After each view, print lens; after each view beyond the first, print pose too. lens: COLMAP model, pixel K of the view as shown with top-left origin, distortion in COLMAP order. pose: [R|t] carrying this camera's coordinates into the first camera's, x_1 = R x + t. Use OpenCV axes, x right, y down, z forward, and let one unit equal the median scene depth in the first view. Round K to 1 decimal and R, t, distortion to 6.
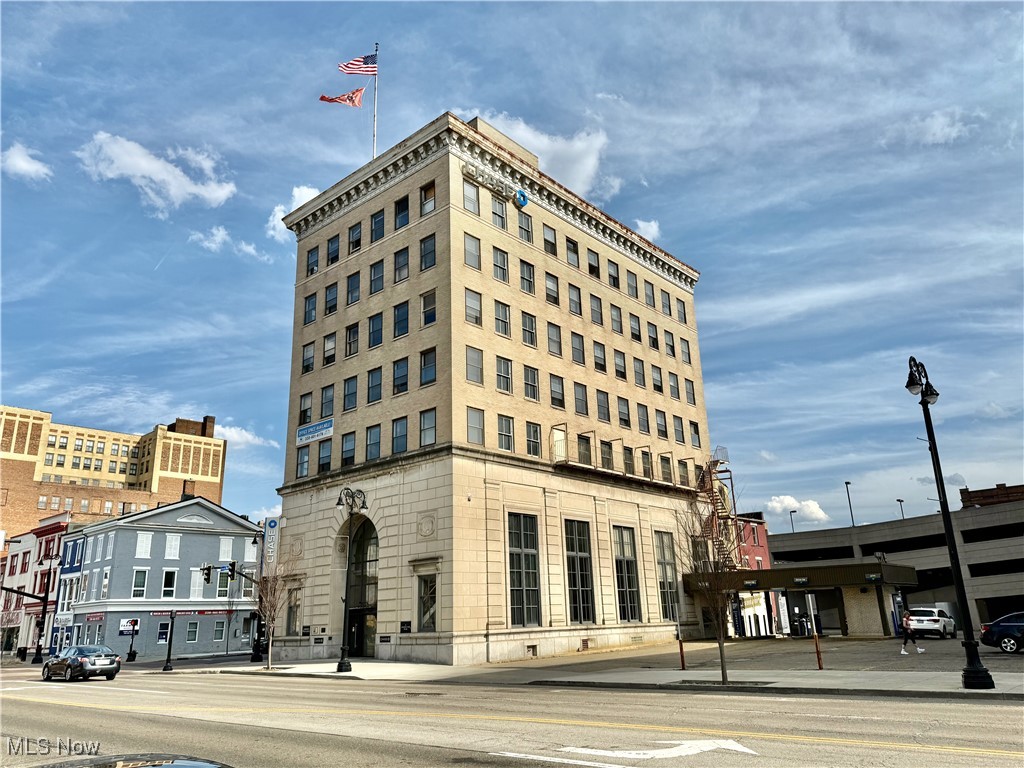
lens RADIAL K [[744.9, 0, 532.2], [0, 744.9, 382.9], [0, 0, 1]] dist [0.039387, -0.003892]
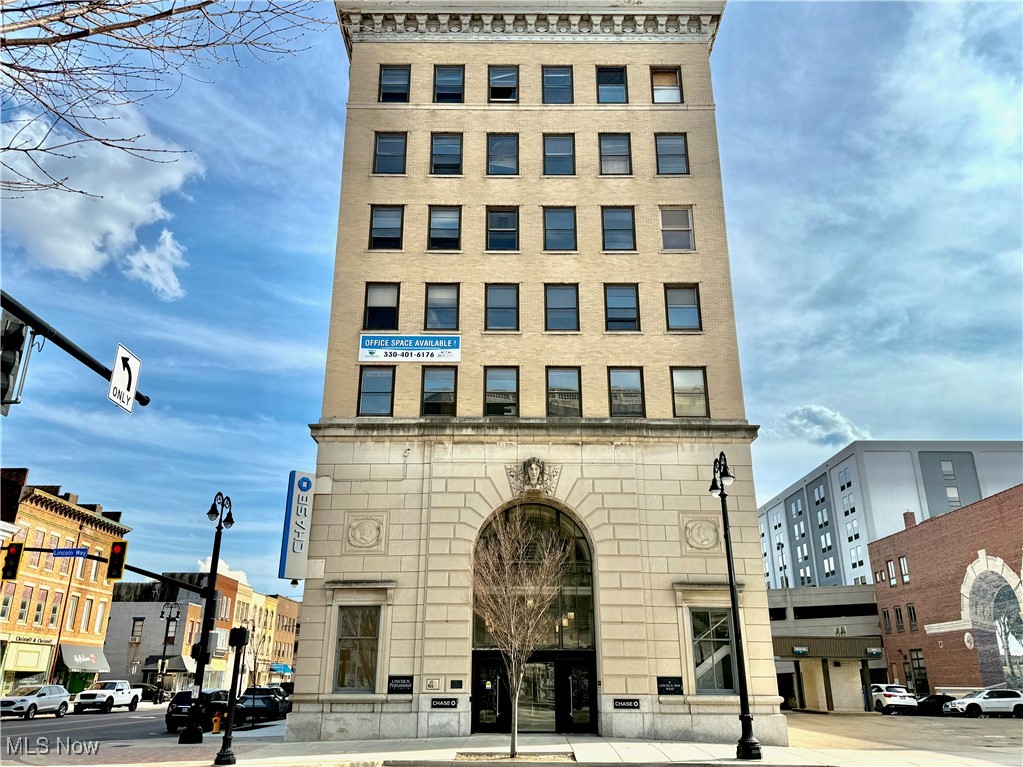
lens RADIAL K [[779.0, 0, 515.3], [0, 779.0, 389.5], [0, 0, 1]] dist [0.037854, -0.007745]
pose [[0.759241, 0.262460, 0.595541, -0.590736], [-0.224741, 0.964518, -0.138554, 0.165758], [-0.610774, -0.028646, 0.791286, 0.452009]]
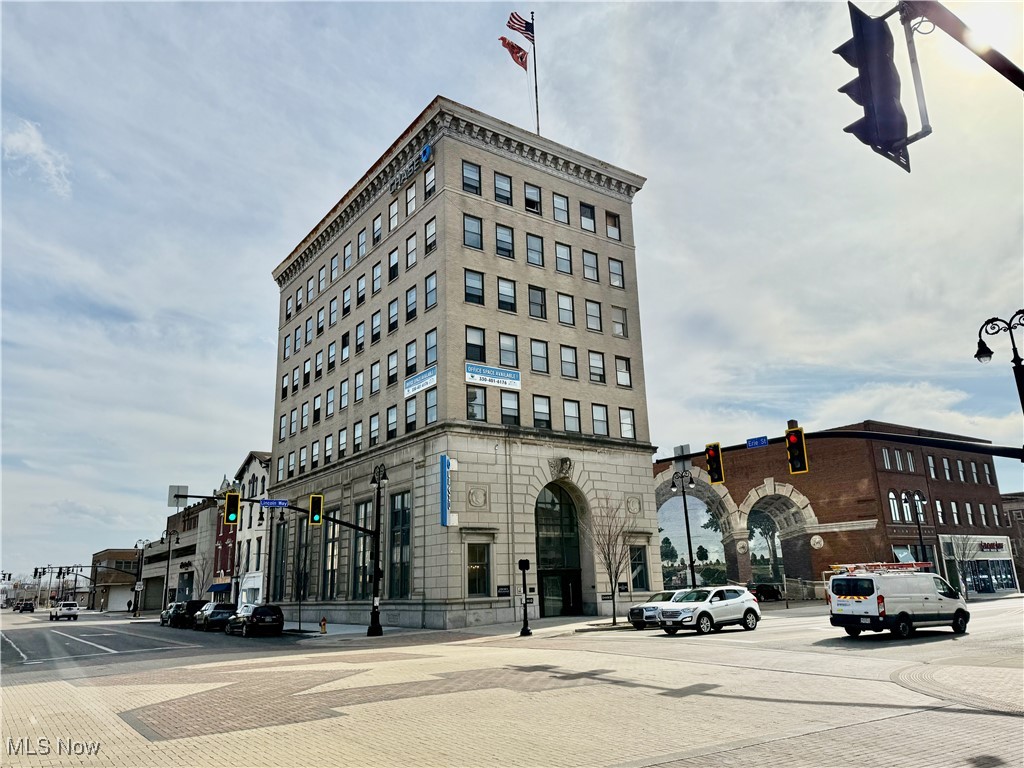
lens RADIAL K [[734.1, 0, 512.0], [0, 734.1, 384.0], [0, 0, 1]] dist [0.055100, -0.000132]
pose [[0.245415, 0.283343, 0.927086, -1.113071], [-0.270432, 0.938378, -0.215206, 0.261224], [-0.930934, -0.197899, 0.306917, 0.701785]]
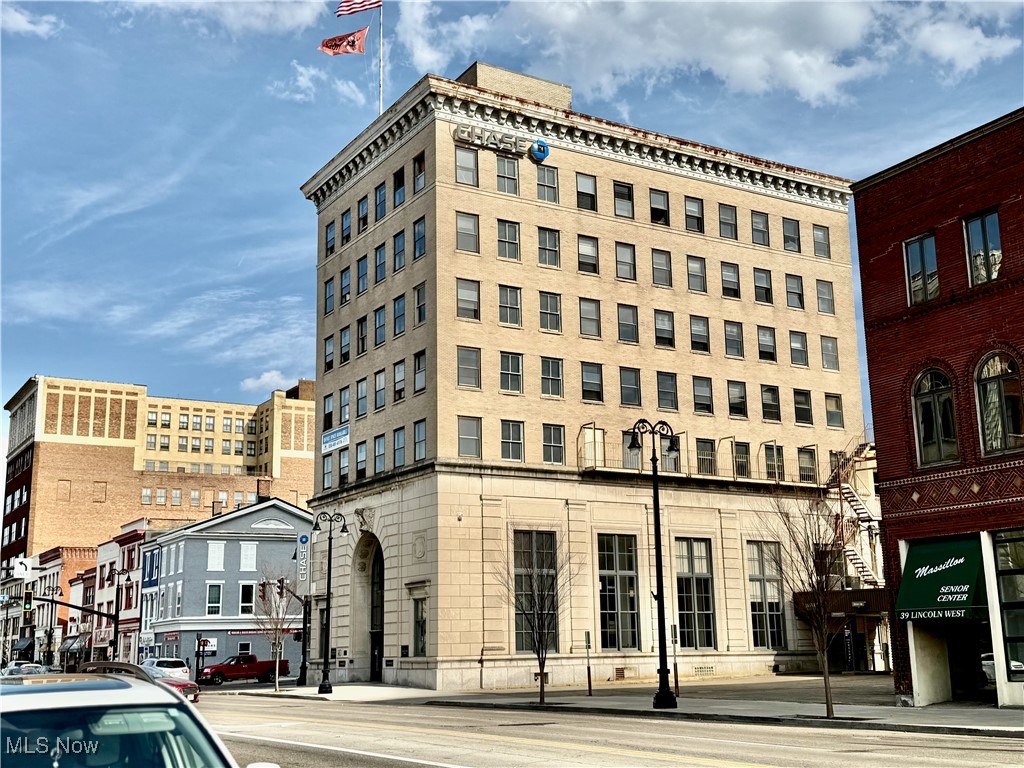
lens RADIAL K [[1235.1, 0, 561.7], [0, 1235.1, 387.0], [0, 0, 1]] dist [-0.218200, 1.992228]
pose [[0.958059, -0.045602, -0.282920, 0.389435], [0.073920, 0.993173, 0.090236, -0.109471], [0.276874, -0.107365, 0.954889, -0.327571]]
